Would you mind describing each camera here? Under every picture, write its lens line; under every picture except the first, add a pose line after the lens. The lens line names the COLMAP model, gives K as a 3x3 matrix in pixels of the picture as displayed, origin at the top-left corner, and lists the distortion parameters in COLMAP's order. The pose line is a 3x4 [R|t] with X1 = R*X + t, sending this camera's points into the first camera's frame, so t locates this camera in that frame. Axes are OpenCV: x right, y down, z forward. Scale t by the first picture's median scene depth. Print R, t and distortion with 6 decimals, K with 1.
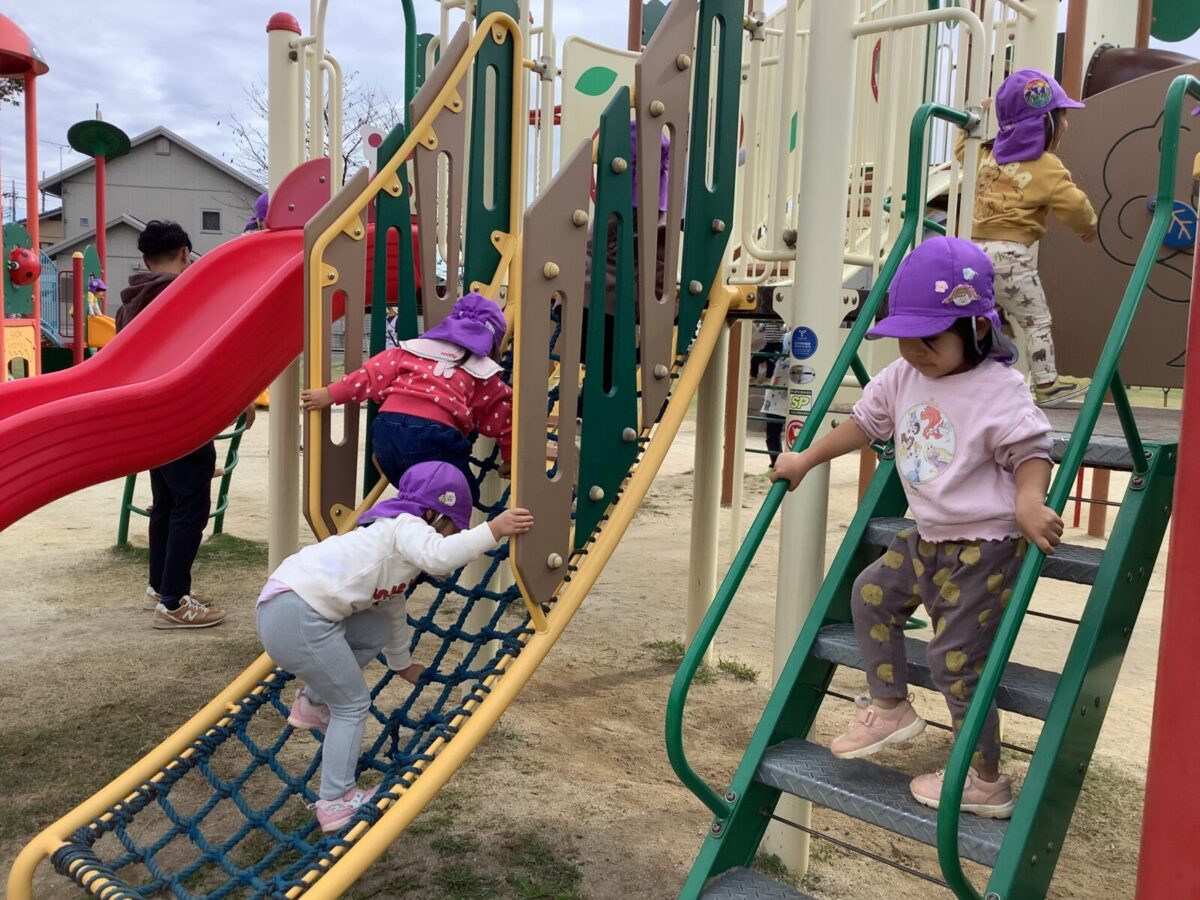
lens RADIAL K [[1102.8, 0, 600.0], [0, 1102.8, 450.0], [0, 0, 1]] dist [0.096810, -0.158464]
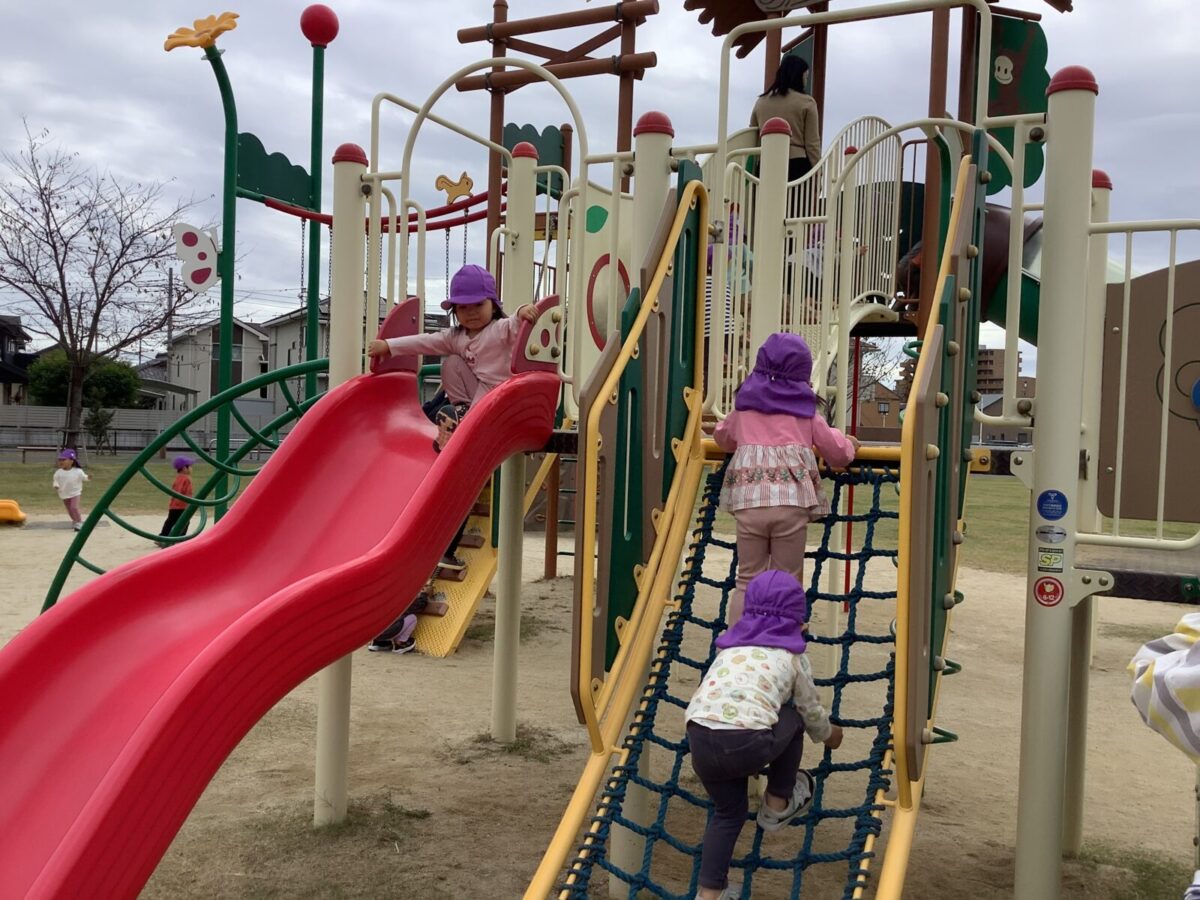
lens RADIAL K [[1102.8, 0, 600.0], [0, 1102.8, 450.0], [0, 0, 1]] dist [0.096810, -0.158464]
pose [[0.961891, -0.008435, 0.273304, -0.387871], [0.030385, 0.996631, -0.076181, -0.058689], [-0.271740, 0.081582, 0.958906, 0.056717]]
